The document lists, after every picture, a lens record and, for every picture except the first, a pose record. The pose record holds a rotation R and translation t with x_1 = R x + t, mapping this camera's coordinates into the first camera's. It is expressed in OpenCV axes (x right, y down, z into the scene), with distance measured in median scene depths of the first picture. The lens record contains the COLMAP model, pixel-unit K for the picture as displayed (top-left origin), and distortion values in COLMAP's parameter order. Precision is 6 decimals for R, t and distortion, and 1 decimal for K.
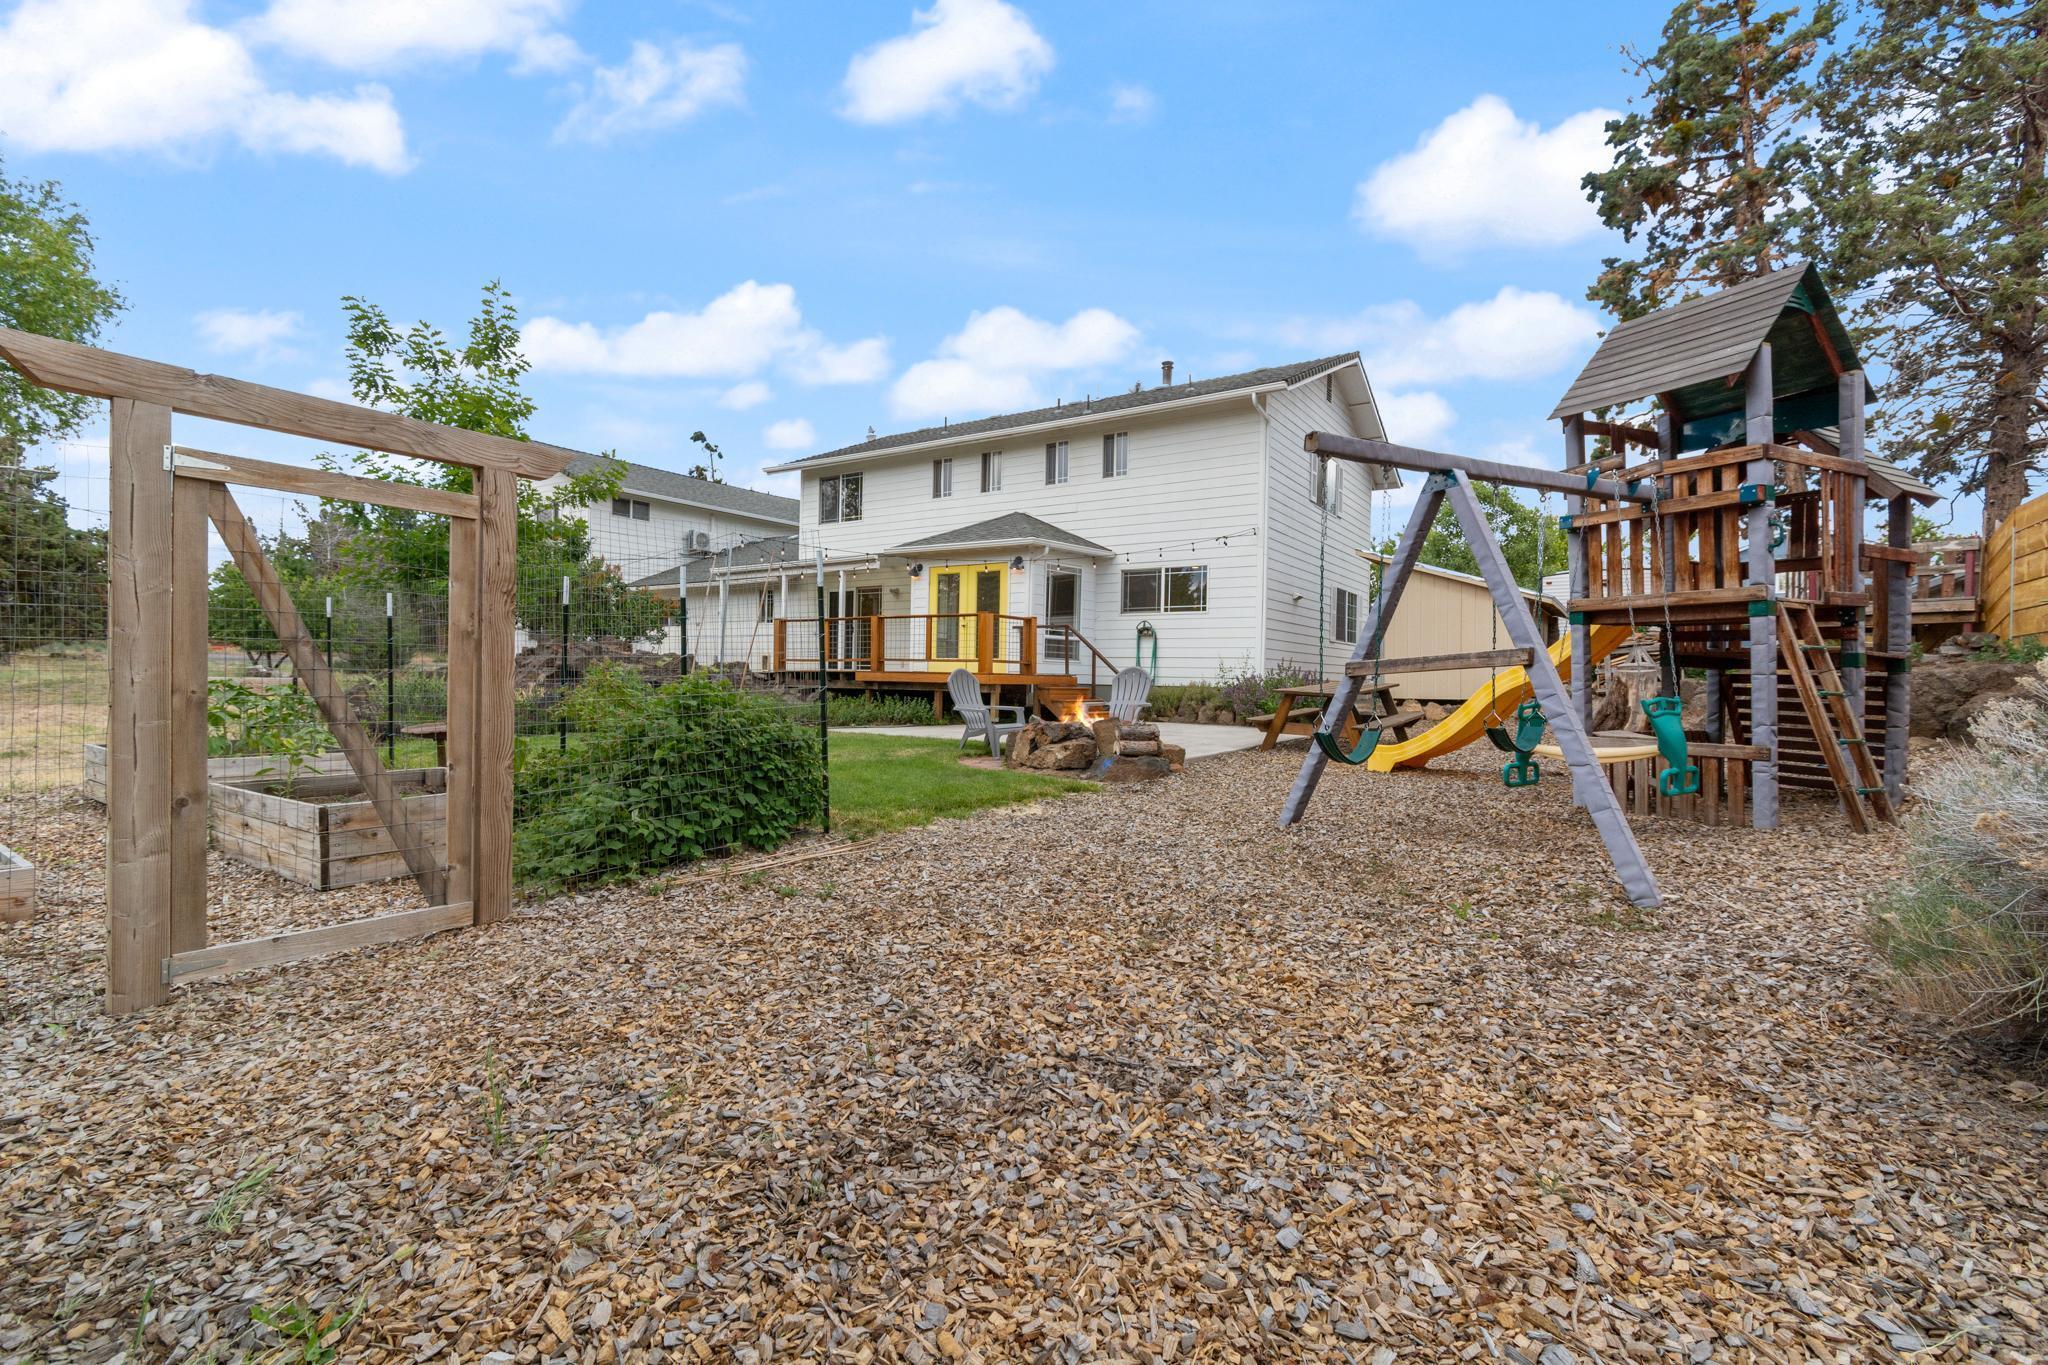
lens RADIAL K [[893.1, 0, 1017.7], [0, 893.1, 675.2], [0, 0, 1]] dist [0.000541, -0.000031]
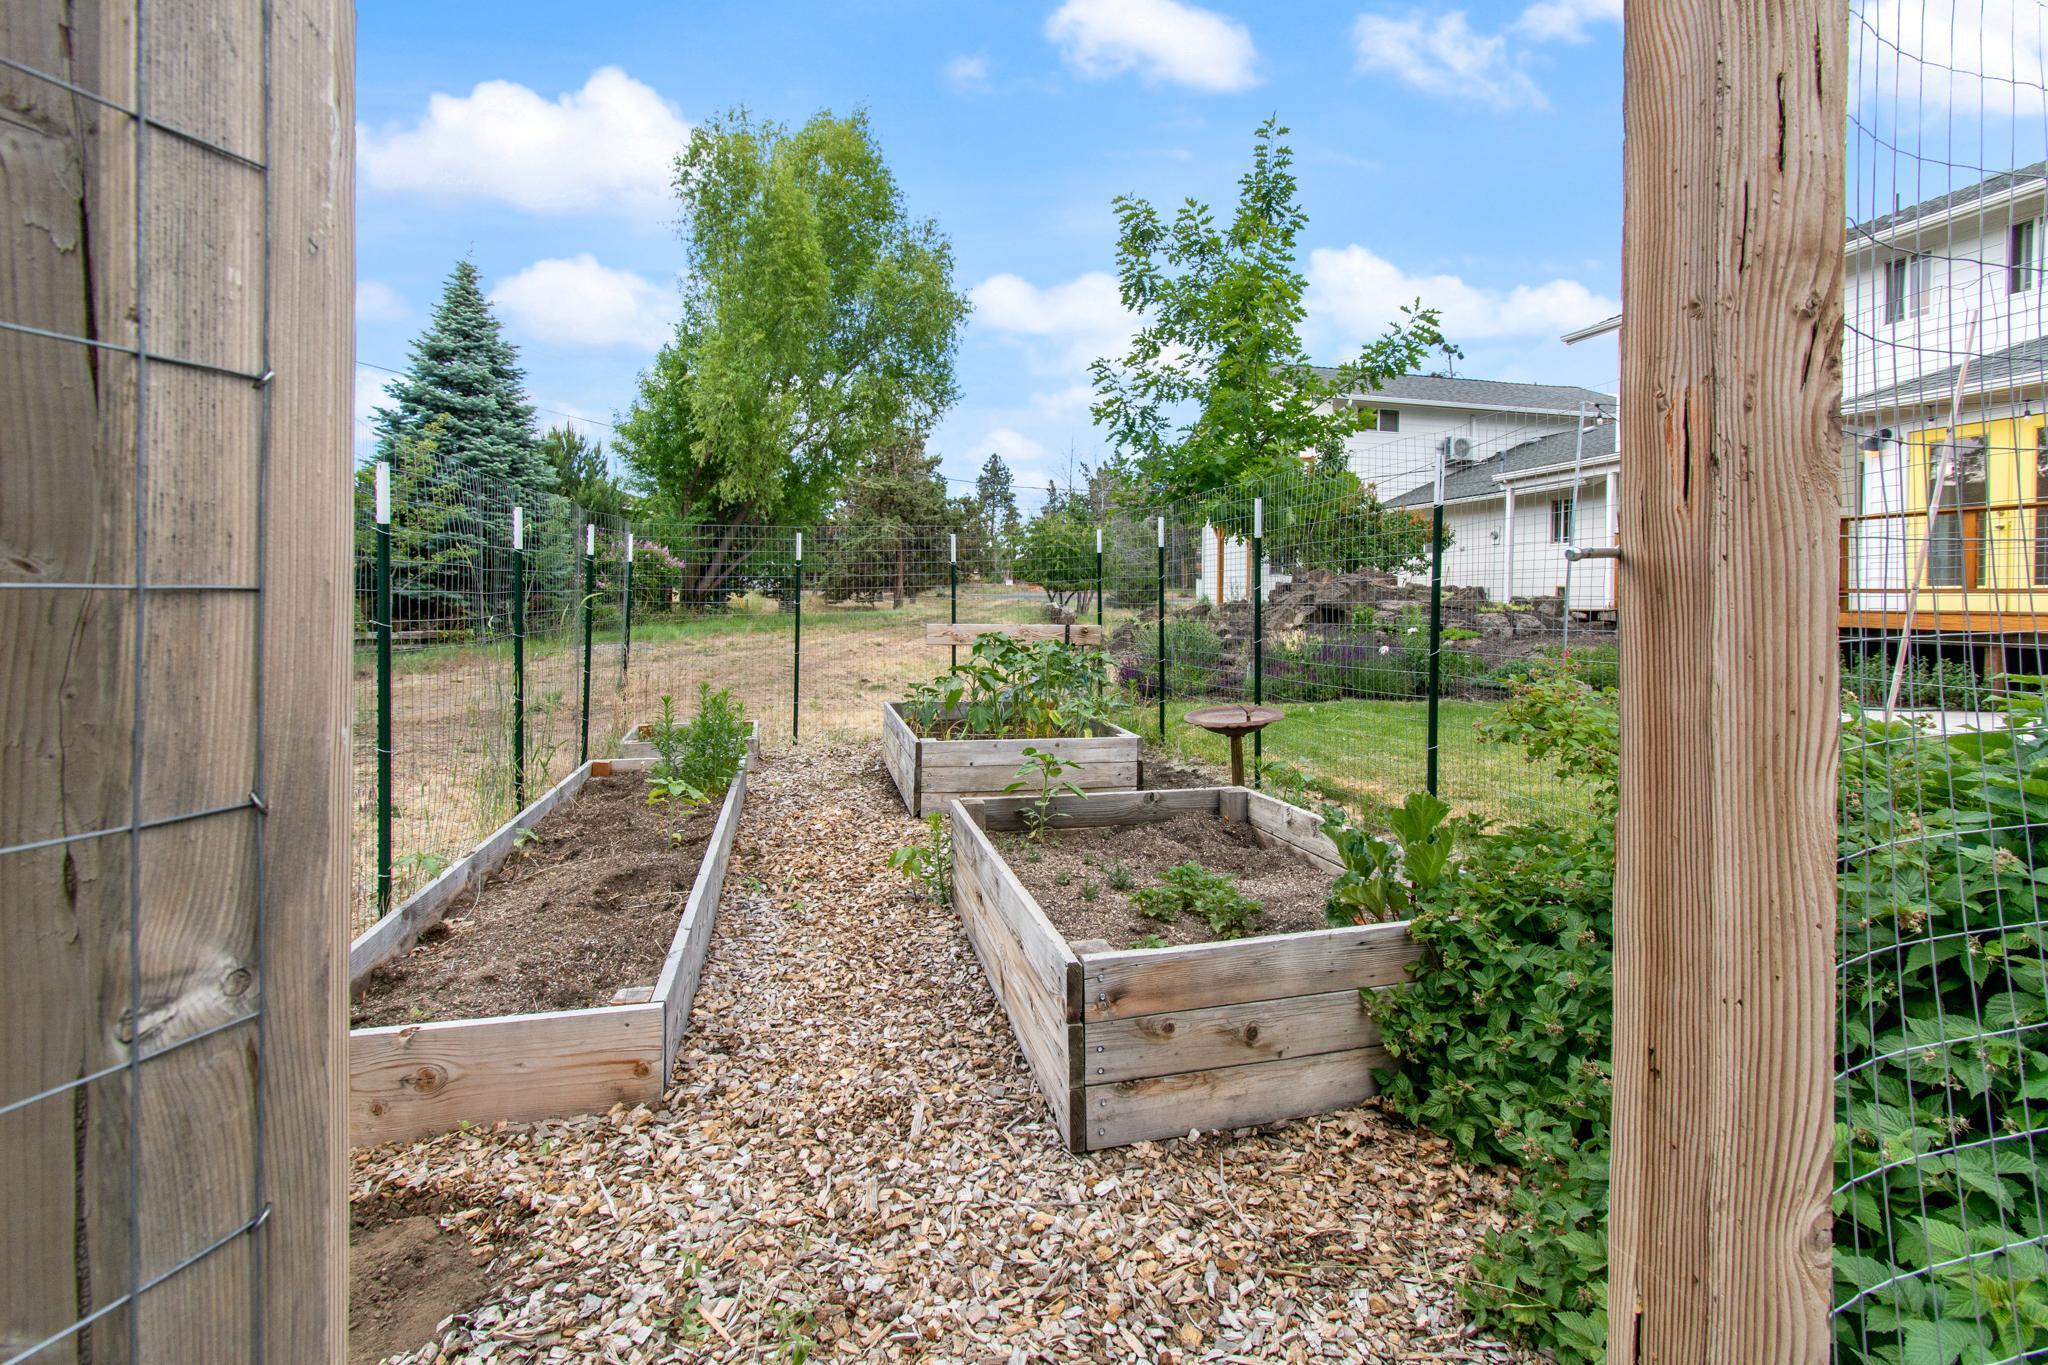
lens RADIAL K [[893.1, 0, 1017.7], [0, 893.1, 675.2], [0, 0, 1]] dist [0.000541, -0.000031]
pose [[0.730588, 0.049408, -0.681029, -0.172921], [0.002680, 0.997163, 0.075218, -0.009353], [0.682813, -0.056779, 0.728383, 0.228662]]
